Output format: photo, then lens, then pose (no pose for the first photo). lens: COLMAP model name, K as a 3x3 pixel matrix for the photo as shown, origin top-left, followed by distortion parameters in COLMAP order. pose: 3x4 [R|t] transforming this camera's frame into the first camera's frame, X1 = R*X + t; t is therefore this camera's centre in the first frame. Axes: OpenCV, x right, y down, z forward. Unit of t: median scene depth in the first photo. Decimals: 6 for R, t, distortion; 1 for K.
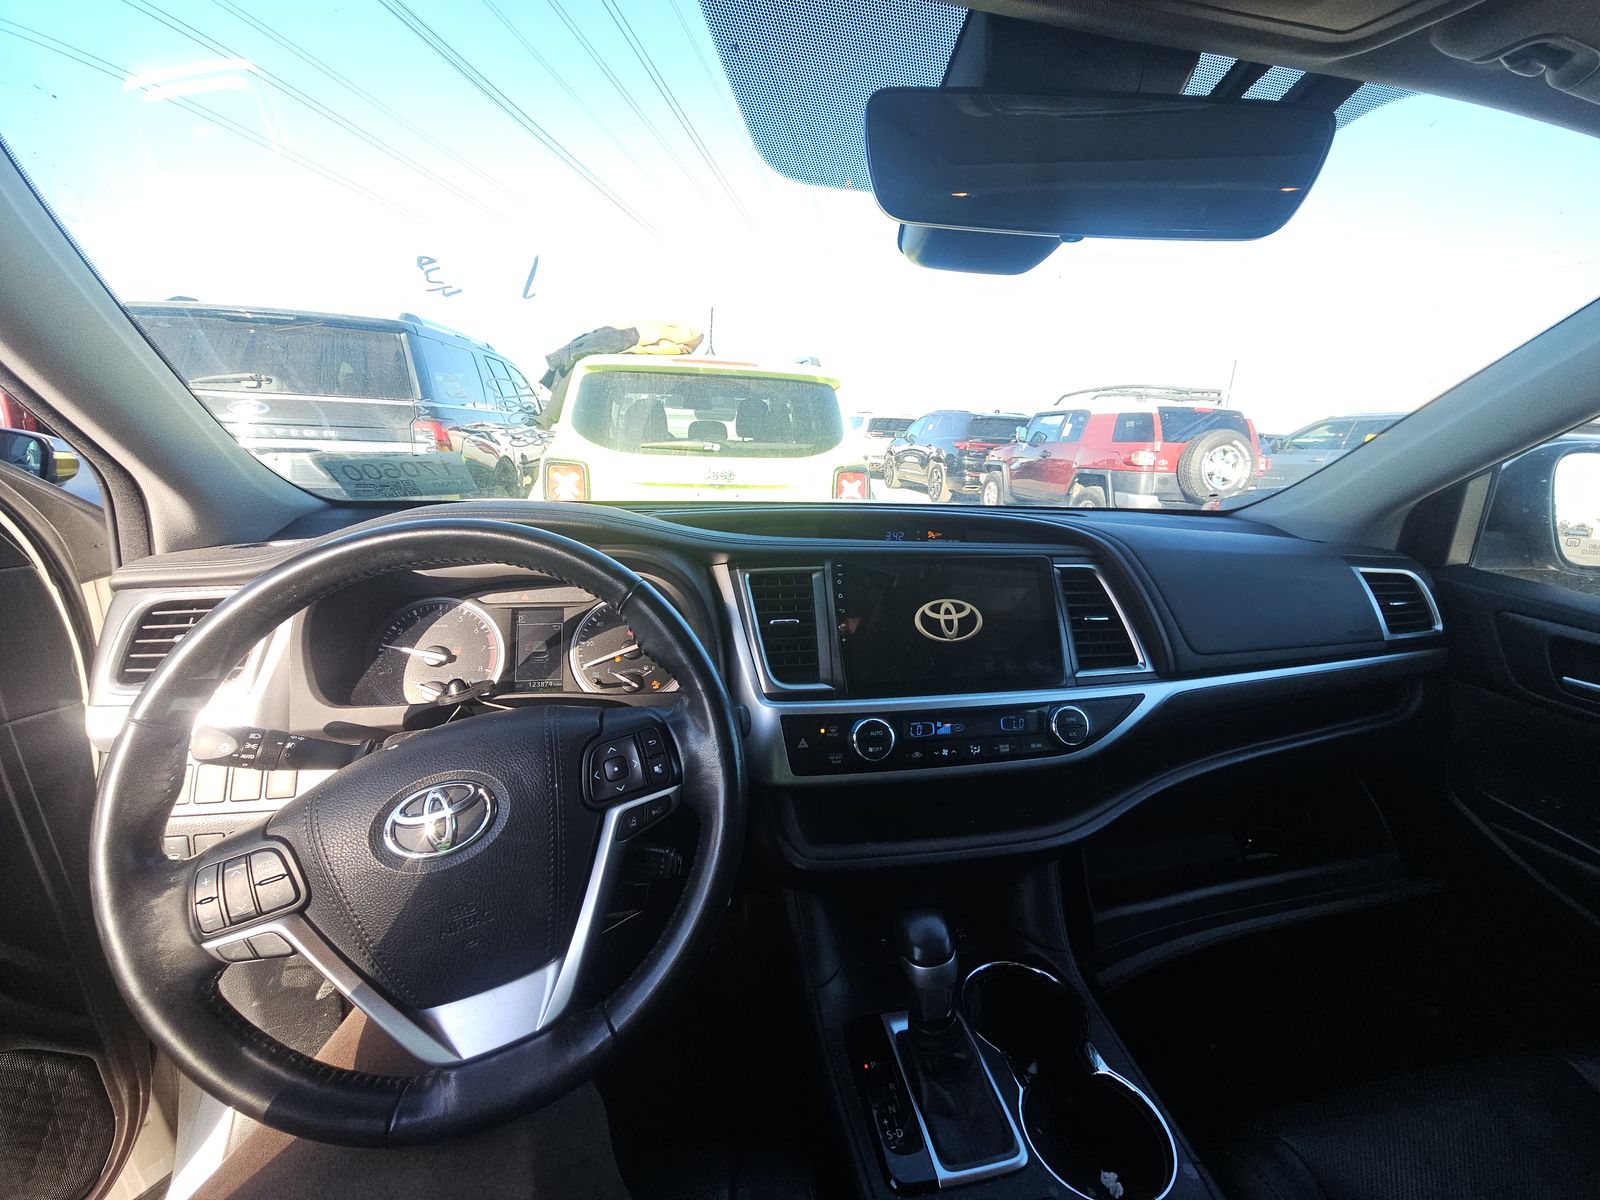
lens RADIAL K [[665.2, 0, 825.3], [0, 665.2, 597.1], [0, 0, 1]] dist [-0.009707, -0.003493]
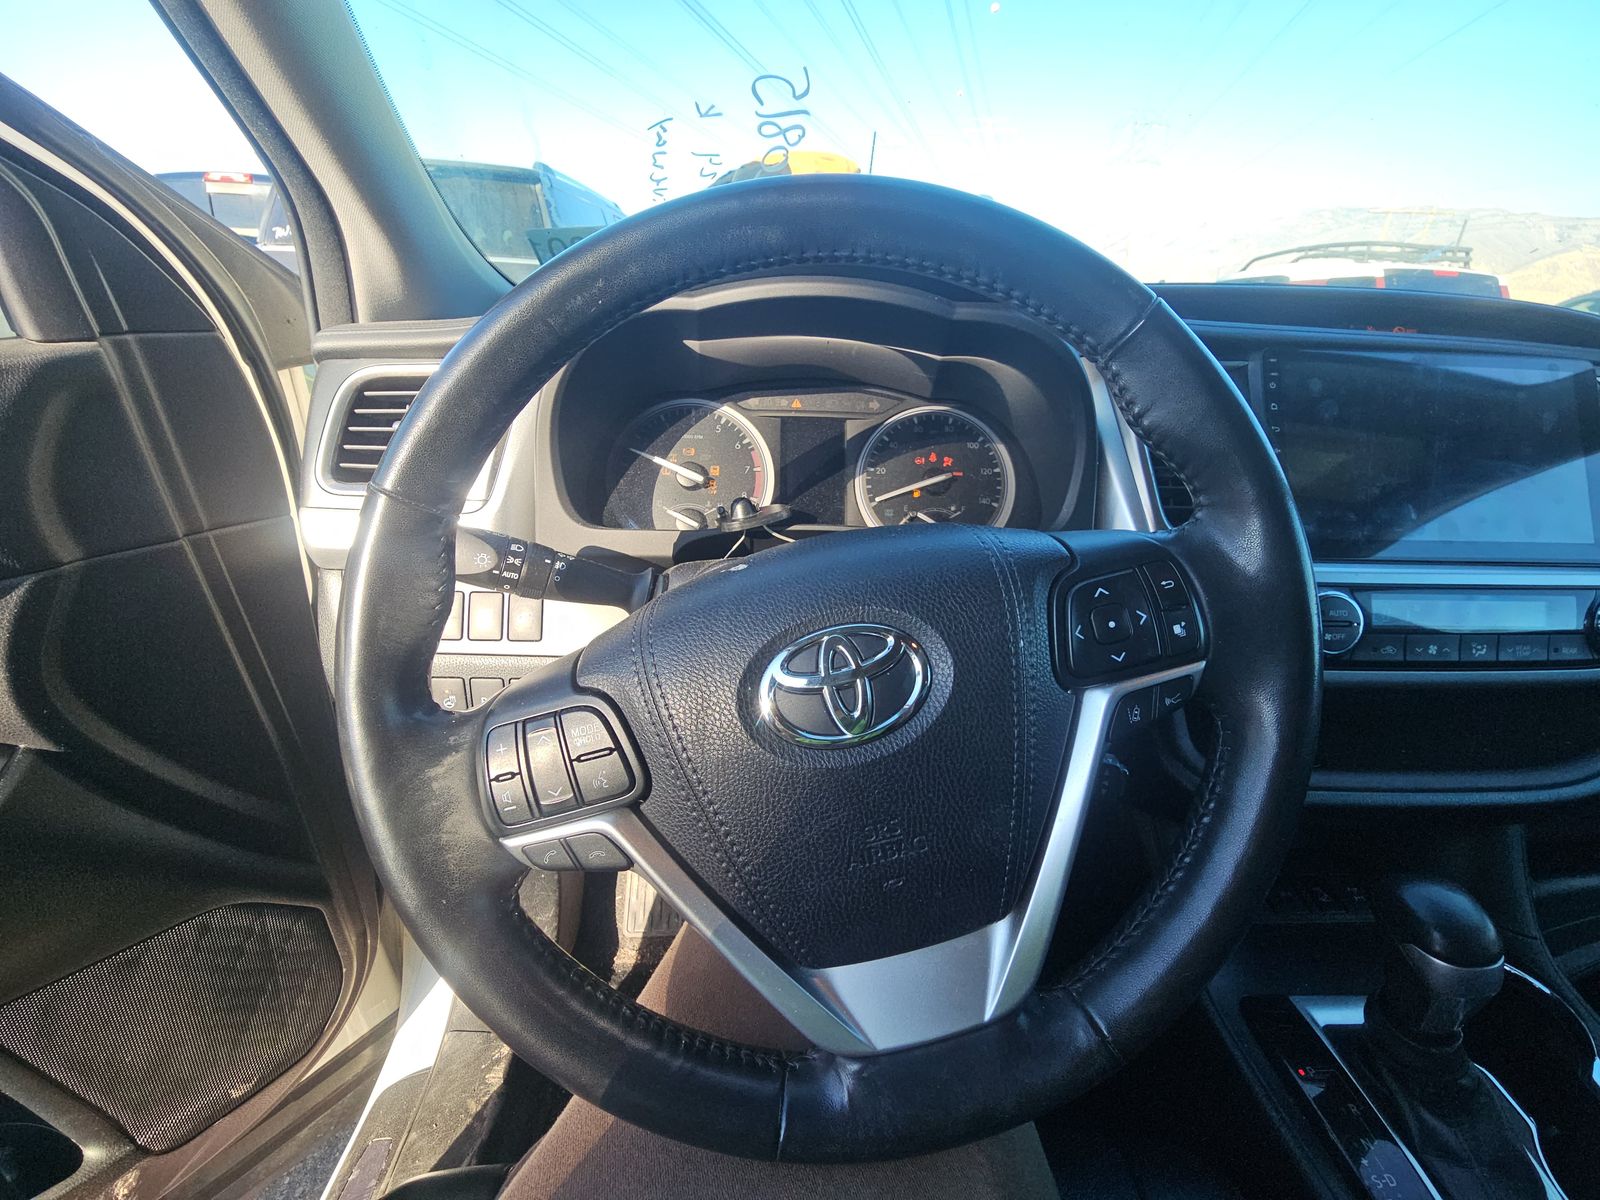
lens RADIAL K [[665.2, 0, 808.3], [0, 665.2, 609.8], [0, 0, 1]] dist [-0.009707, -0.003493]
pose [[0.984075, 0.067004, -0.164643, -0.367891], [-0.037851, 0.983981, 0.174211, 0.117790], [0.173678, -0.165205, 0.970847, 0.296798]]
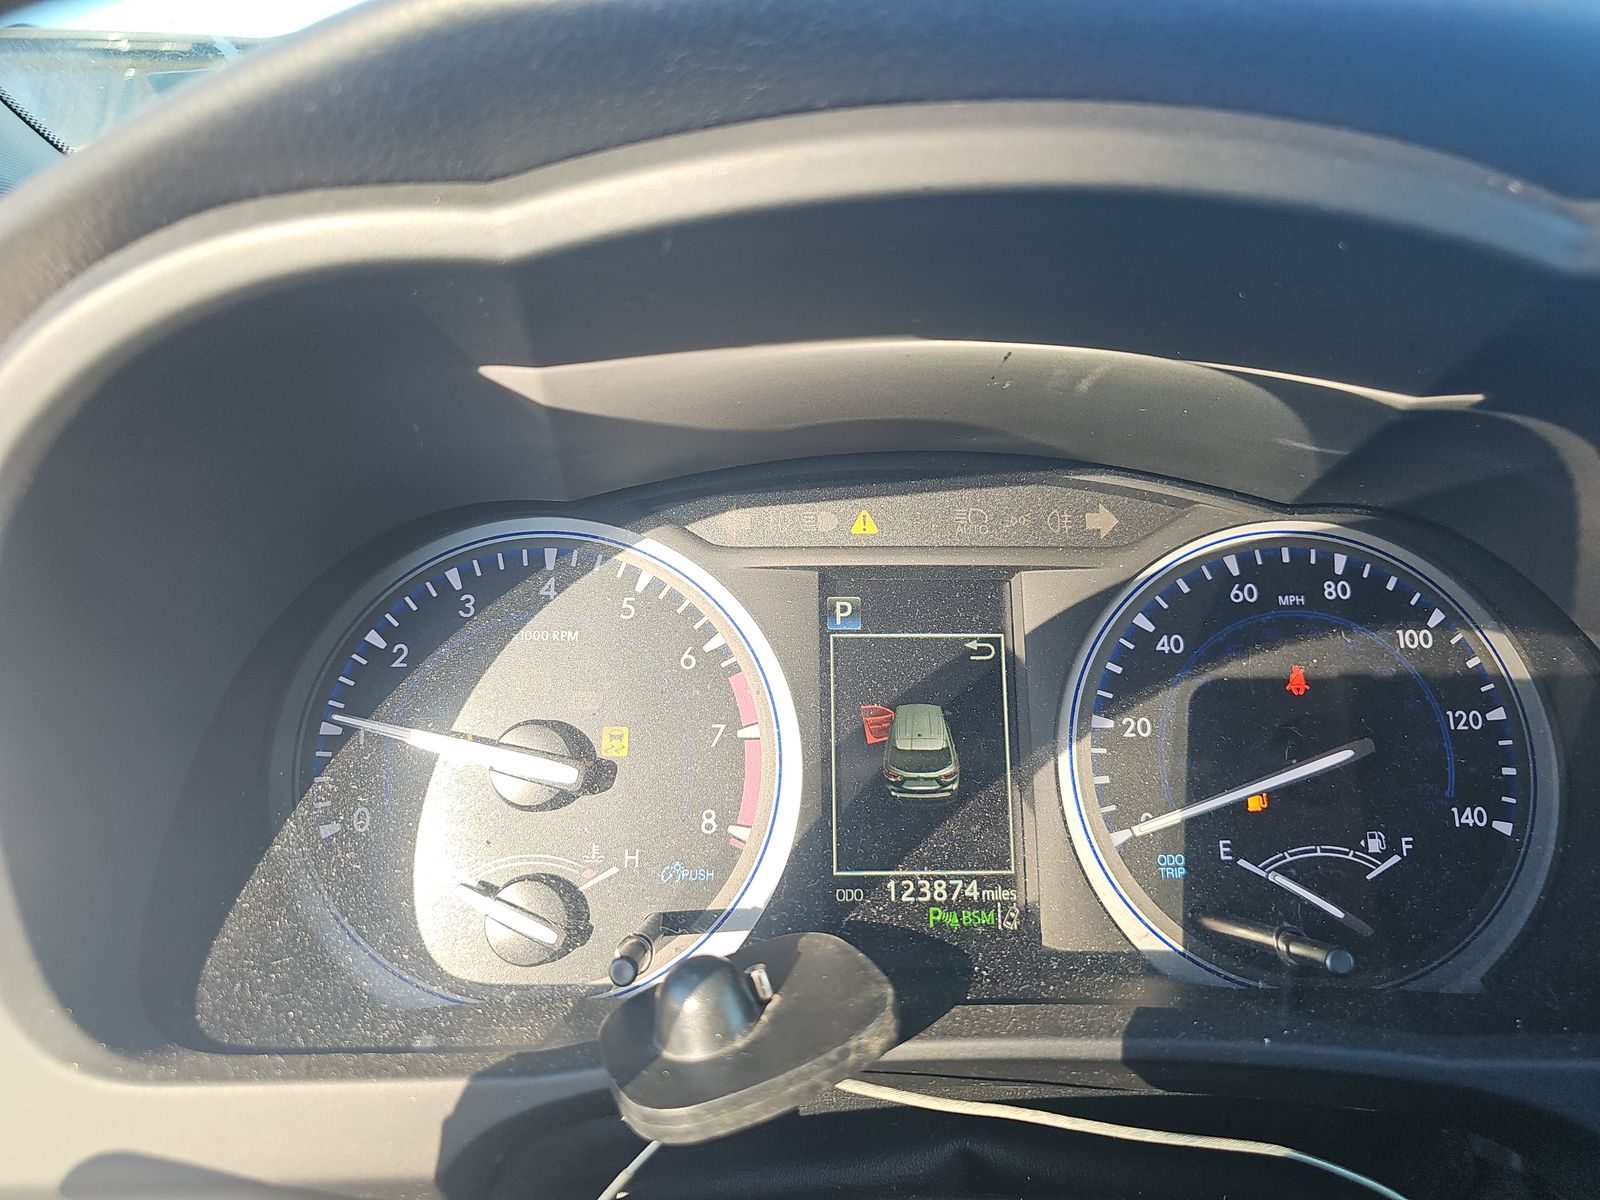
lens RADIAL K [[1075.4, 0, 786.6], [0, 1075.4, 602.6], [0, 0, 1]] dist [0.006445, -0.001982]
pose [[0.981469, 0.033837, -0.188607, -0.494781], [-0.020636, 0.997225, 0.071525, 0.001496], [0.190504, -0.066307, 0.979444, 0.740055]]
